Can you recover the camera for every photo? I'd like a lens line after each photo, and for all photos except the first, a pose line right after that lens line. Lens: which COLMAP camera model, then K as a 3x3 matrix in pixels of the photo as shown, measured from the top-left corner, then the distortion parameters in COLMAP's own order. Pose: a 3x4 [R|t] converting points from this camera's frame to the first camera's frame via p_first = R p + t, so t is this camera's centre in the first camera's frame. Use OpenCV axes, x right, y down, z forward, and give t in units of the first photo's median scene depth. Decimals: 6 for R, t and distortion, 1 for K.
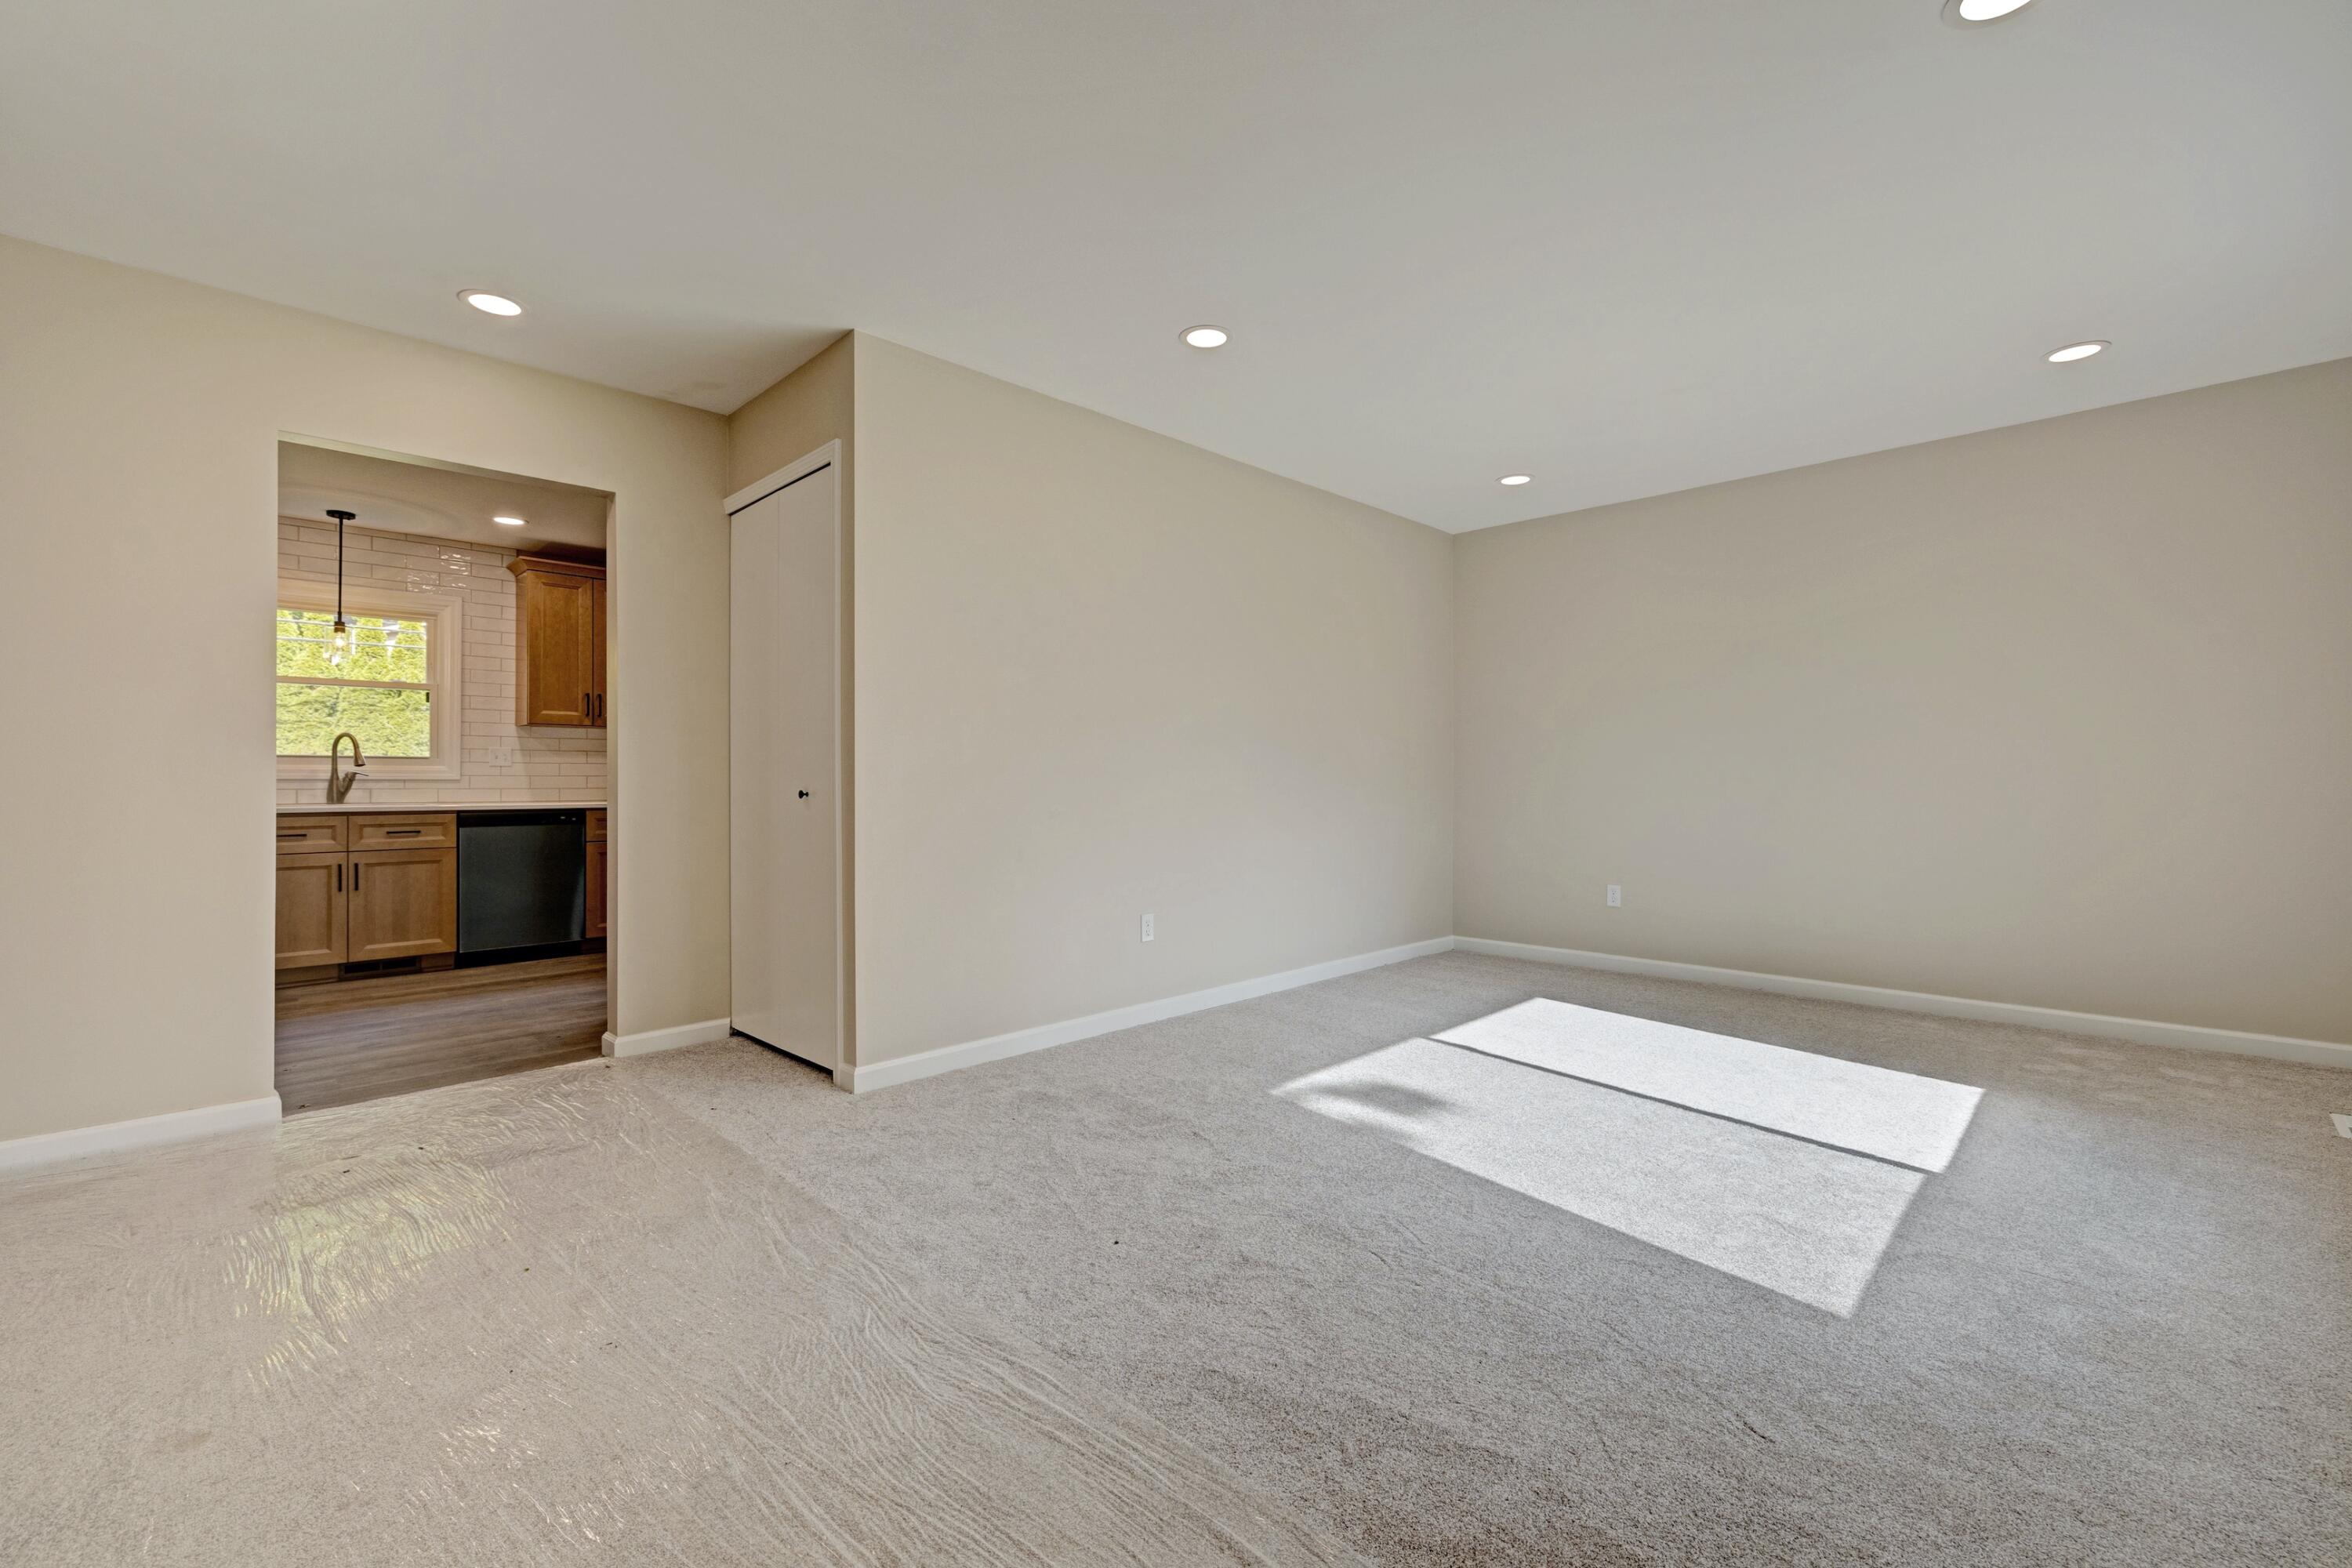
lens RADIAL K [[997.6, 0, 1175.1], [0, 997.6, 780.2], [0, 0, 1]] dist [-0.001549, -0.000793]
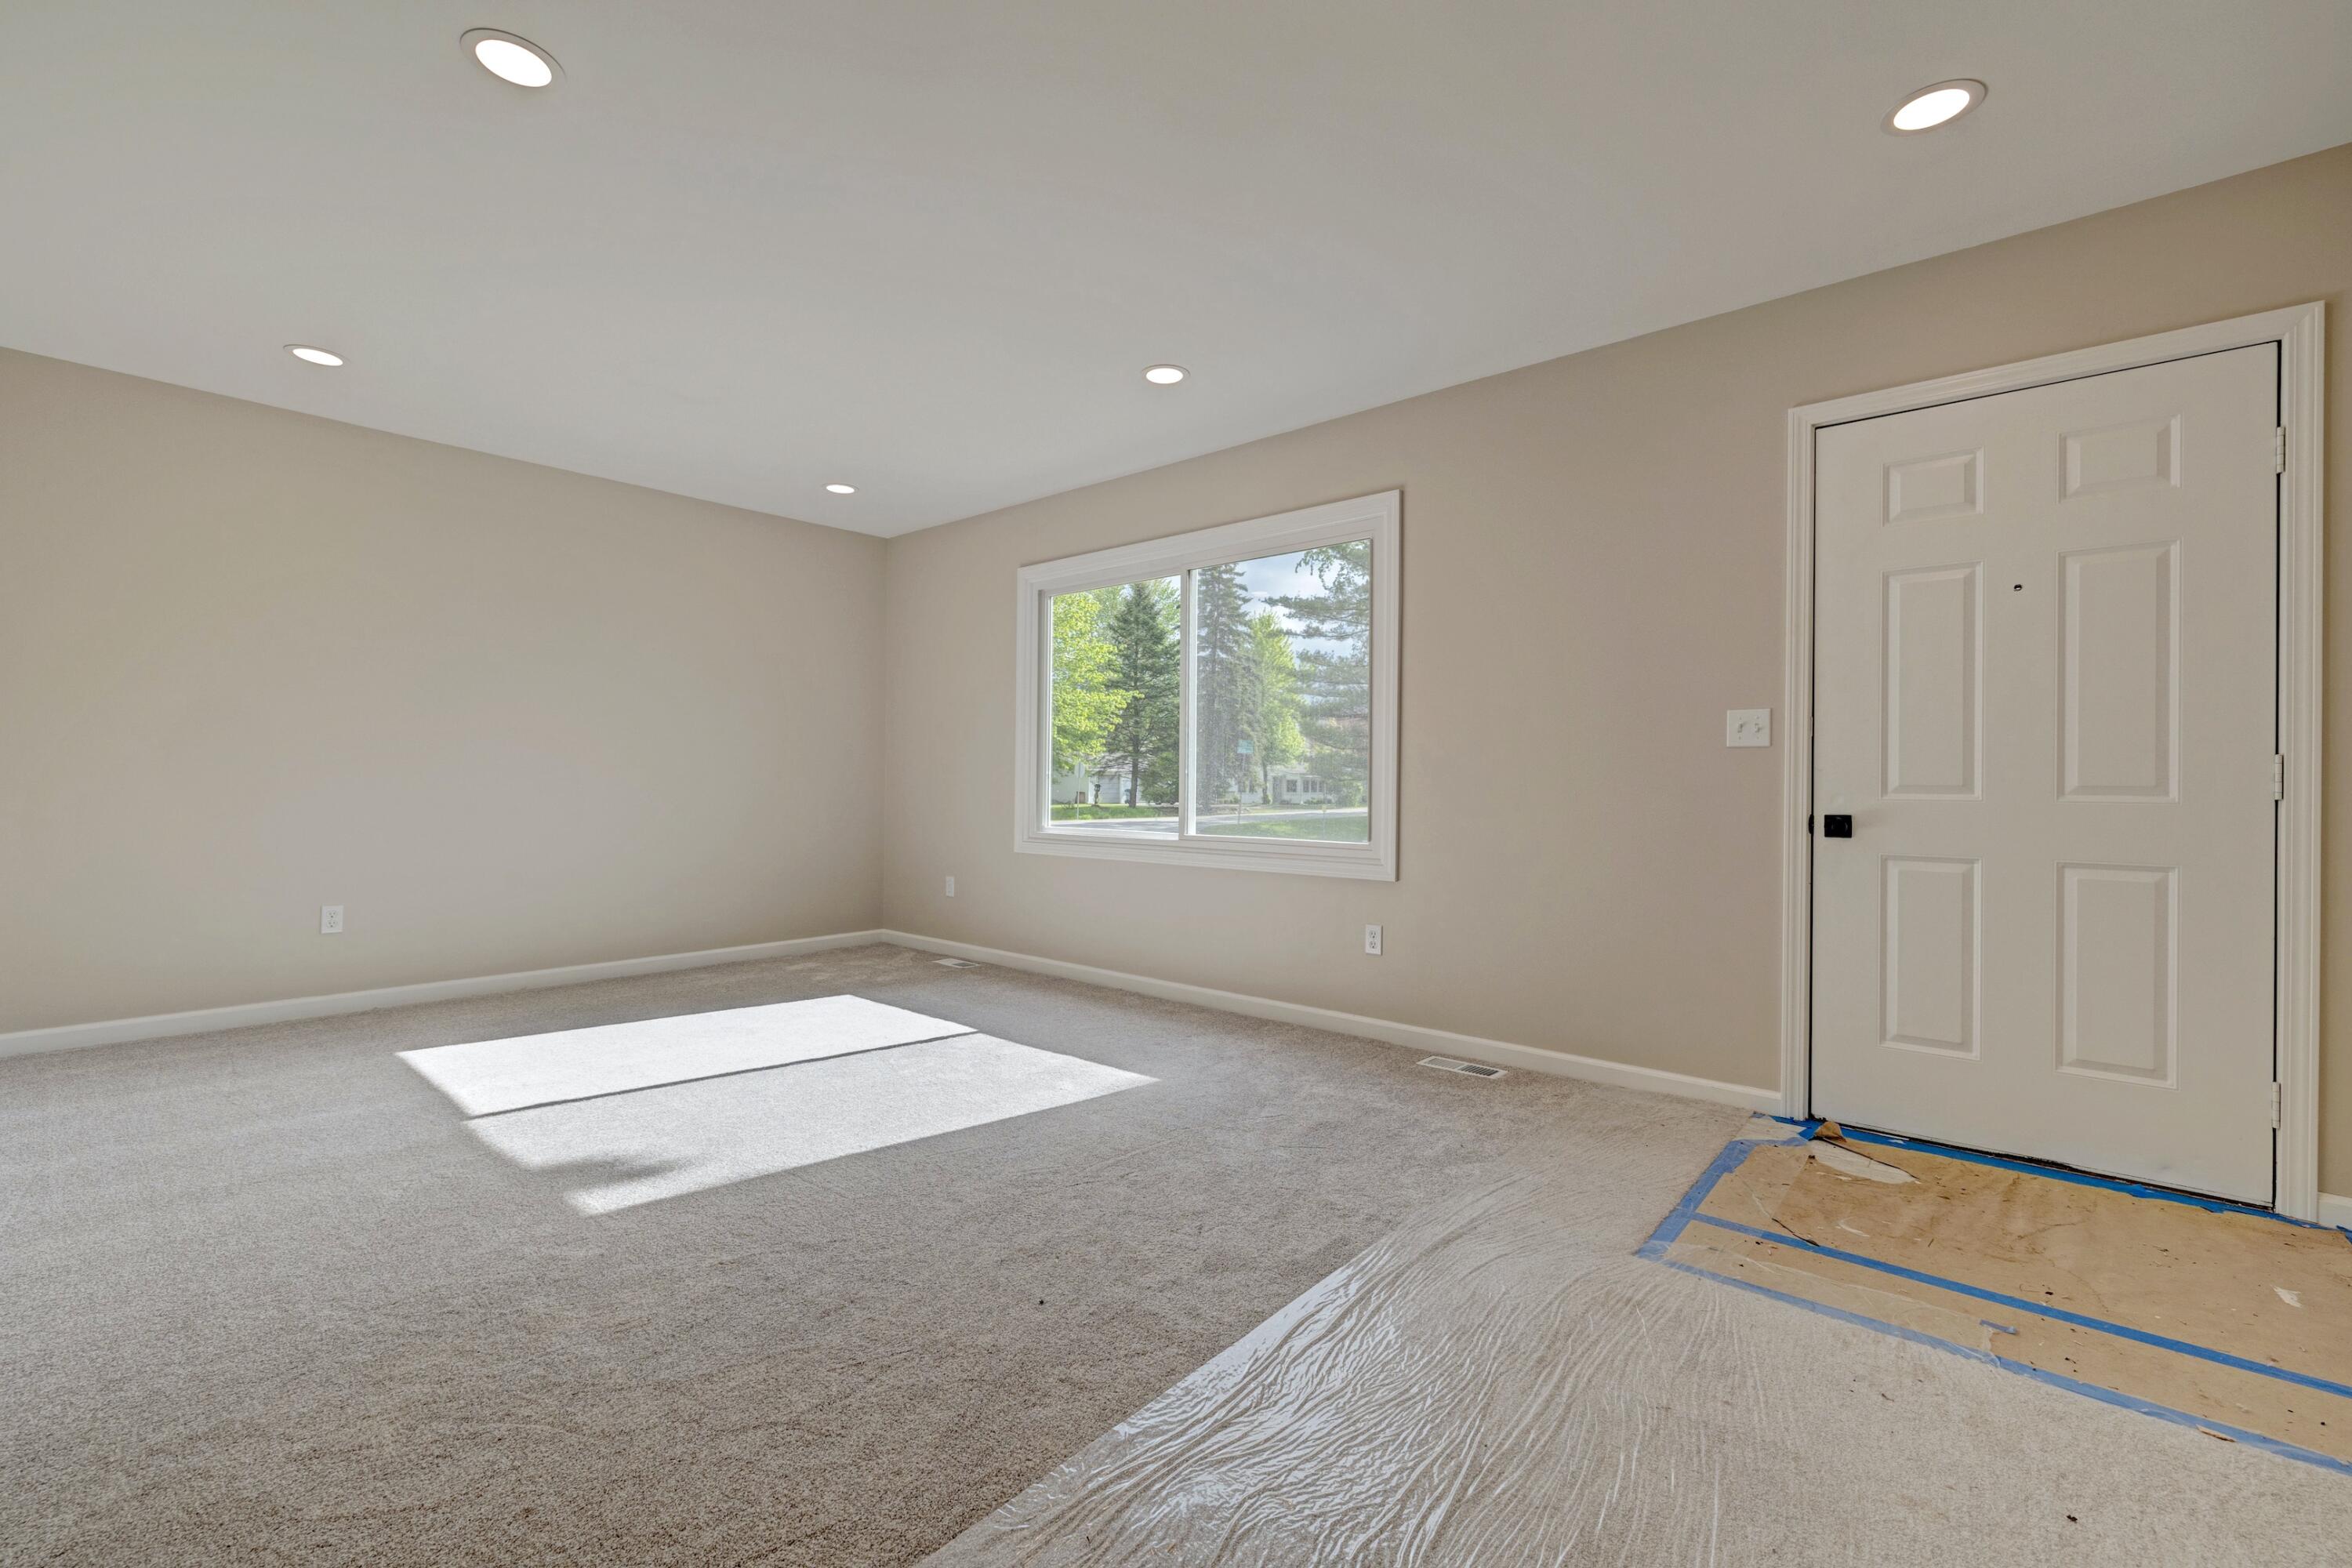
lens RADIAL K [[997.6, 0, 1175.1], [0, 997.6, 780.2], [0, 0, 1]] dist [-0.001549, -0.000793]
pose [[-0.070277, 0.003994, 0.997520, -0.681474], [-0.007874, 0.999959, -0.004558, 0.007437], [-0.997496, -0.008175, -0.070243, 0.684966]]
